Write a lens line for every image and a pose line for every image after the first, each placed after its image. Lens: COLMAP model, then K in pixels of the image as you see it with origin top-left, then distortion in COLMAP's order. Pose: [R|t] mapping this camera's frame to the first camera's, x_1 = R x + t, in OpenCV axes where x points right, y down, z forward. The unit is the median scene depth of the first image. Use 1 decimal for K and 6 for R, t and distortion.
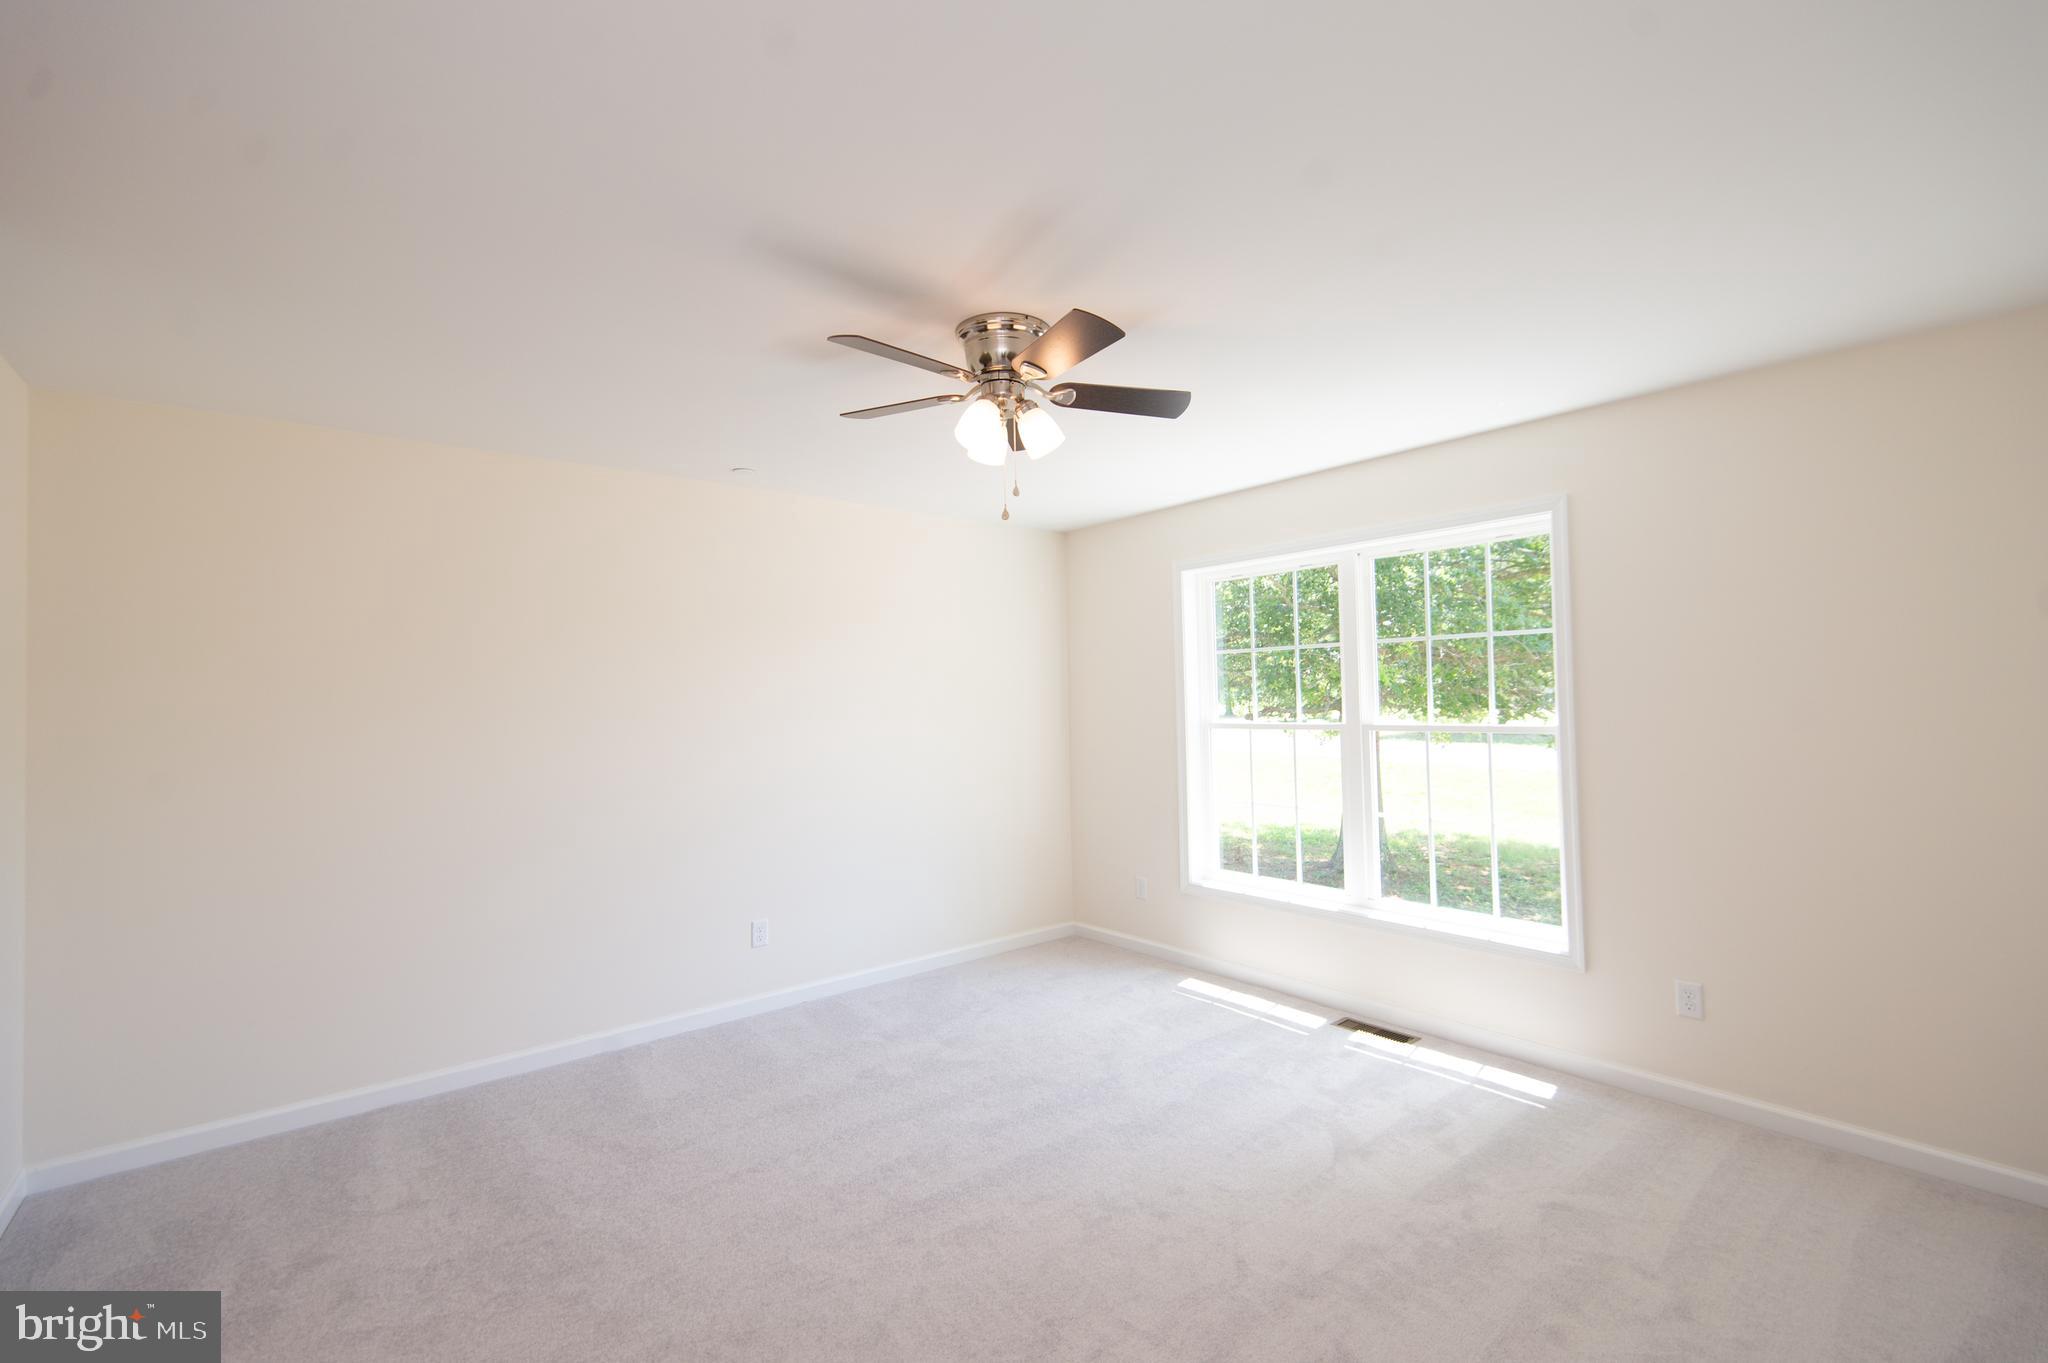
lens RADIAL K [[913.1, 0, 1033.2], [0, 913.1, 677.3], [0, 0, 1]] dist [0.026898, -0.015201]
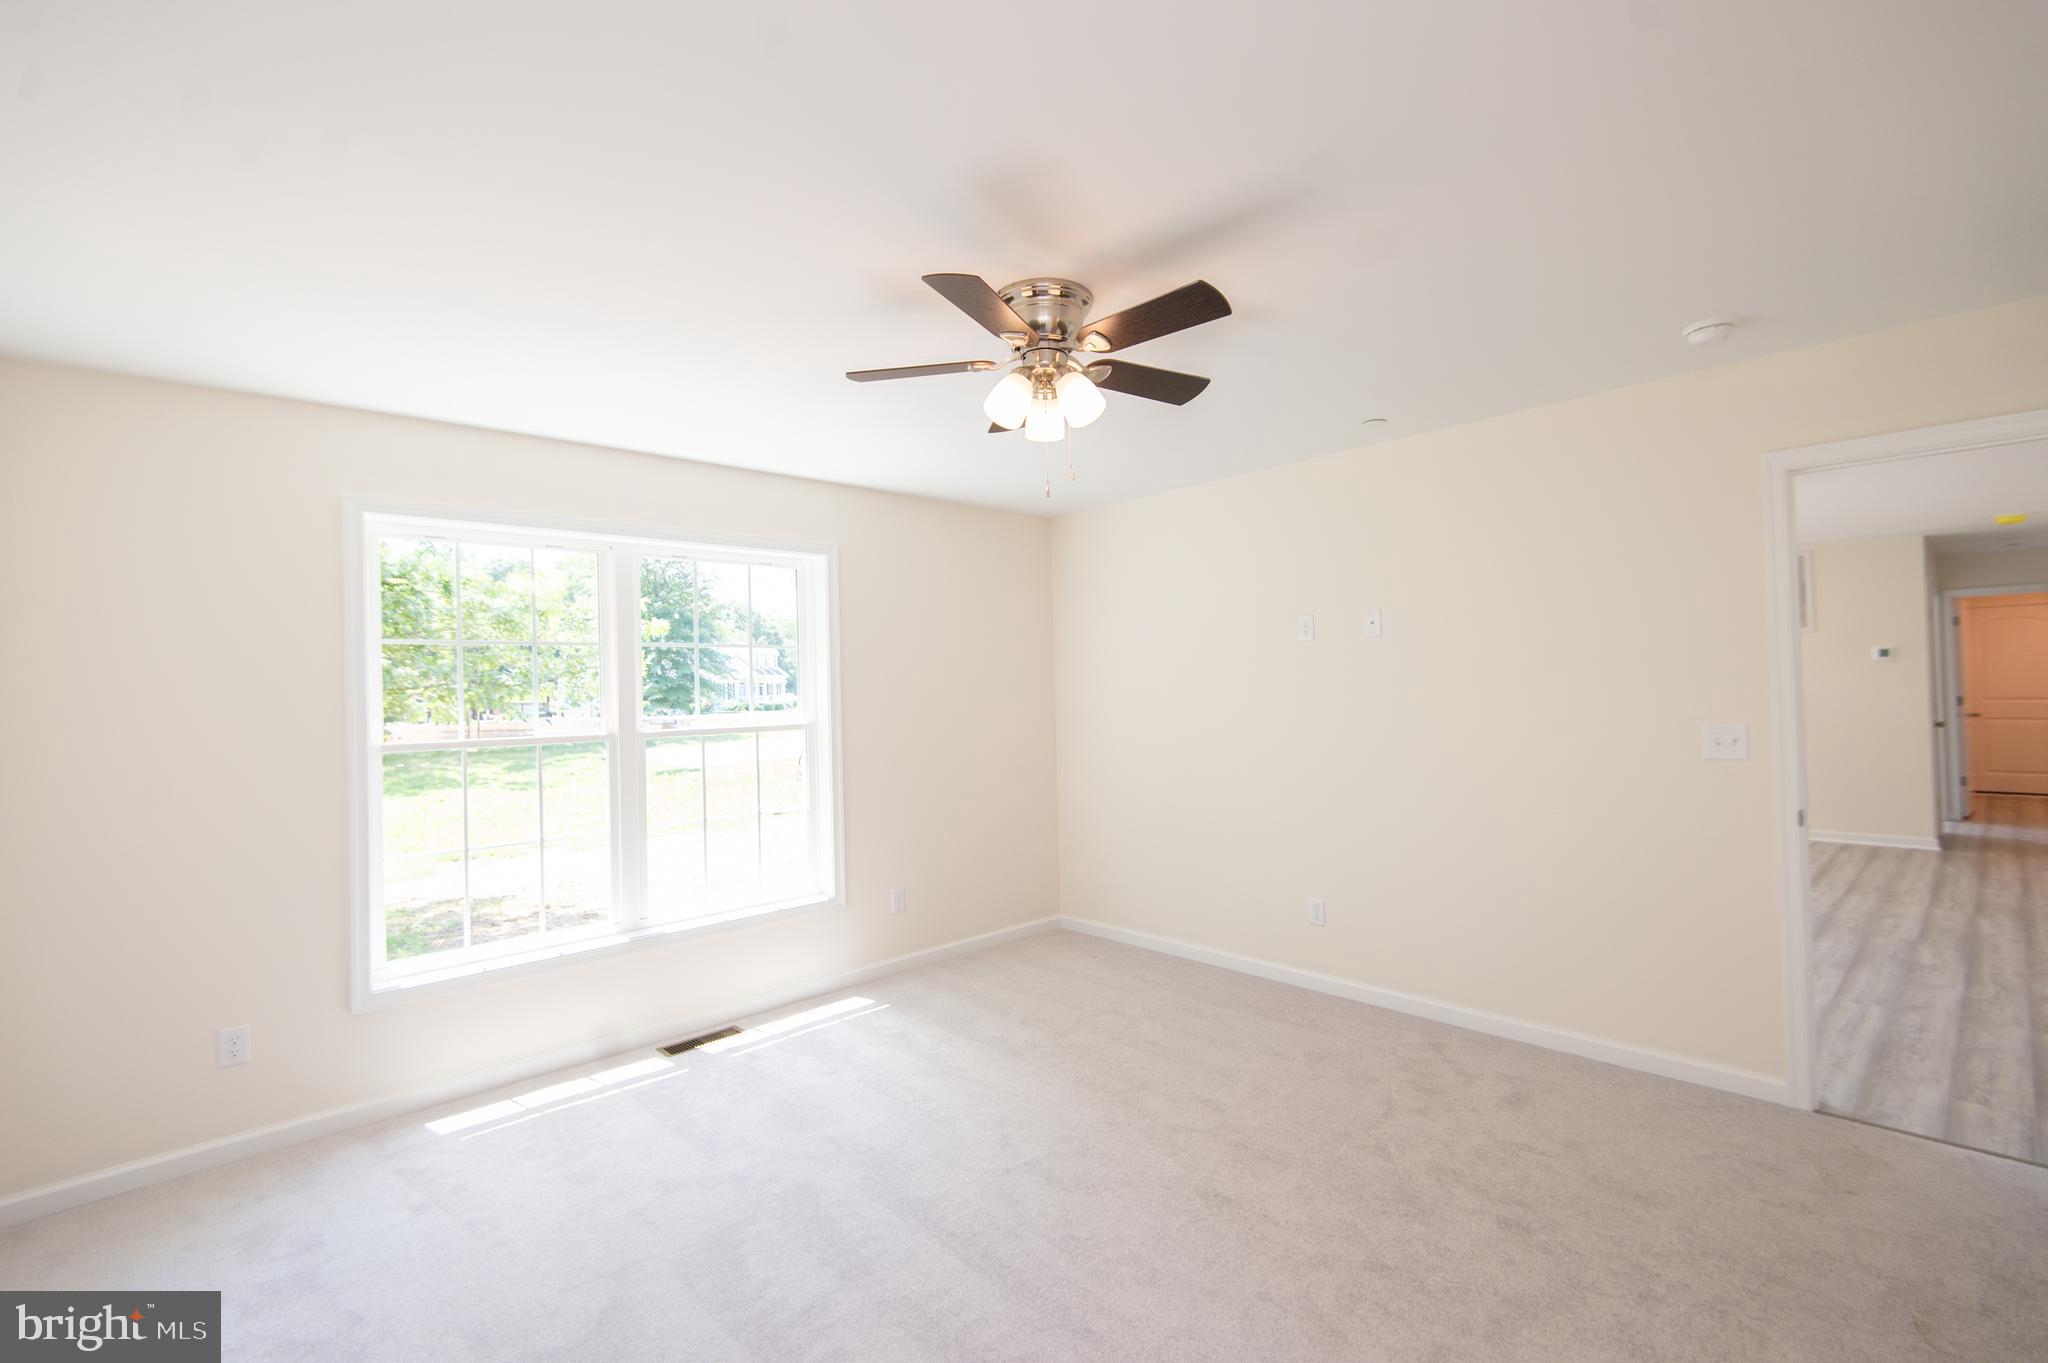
lens RADIAL K [[913.1, 0, 1033.2], [0, 913.1, 677.3], [0, 0, 1]] dist [0.026898, -0.015201]
pose [[-0.070861, 0.027542, 0.997106, -0.670893], [-0.001553, 0.999614, -0.027722, 0.022021], [-0.997485, -0.003513, -0.070791, 0.740654]]
